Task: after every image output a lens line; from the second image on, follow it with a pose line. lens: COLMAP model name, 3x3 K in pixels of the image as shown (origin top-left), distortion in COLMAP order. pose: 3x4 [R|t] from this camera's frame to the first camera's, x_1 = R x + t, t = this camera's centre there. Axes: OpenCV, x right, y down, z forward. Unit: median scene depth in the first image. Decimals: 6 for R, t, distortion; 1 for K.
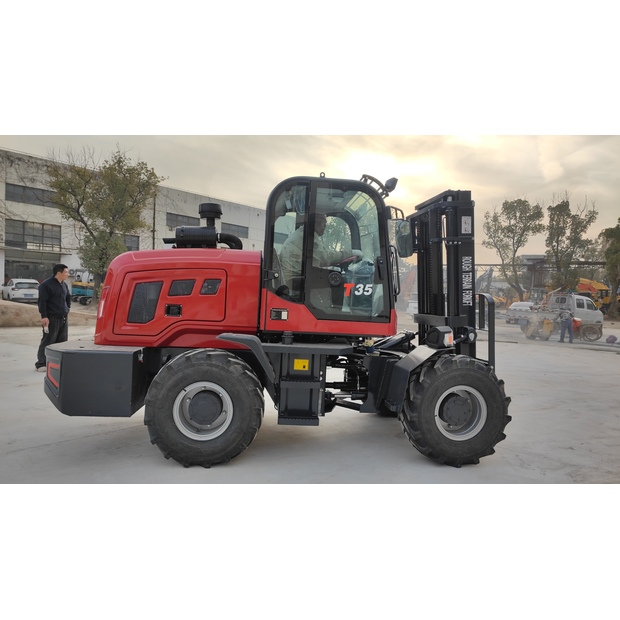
lens RADIAL K [[446.7, 0, 305.4], [0, 446.7, 308.2], [0, 0, 1]] dist [0.035239, -0.023345]
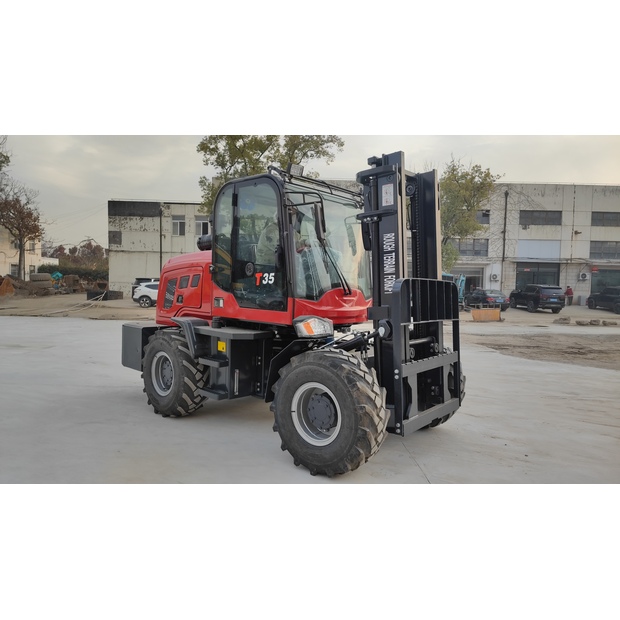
lens RADIAL K [[446.7, 0, 306.4], [0, 446.7, 308.8], [0, 0, 1]] dist [0.035239, -0.023345]
pose [[0.670720, 0.011095, -0.741628, 0.948272], [-0.018493, 0.999827, -0.001767, 0.027936], [0.741480, 0.014900, 0.670809, 0.379763]]
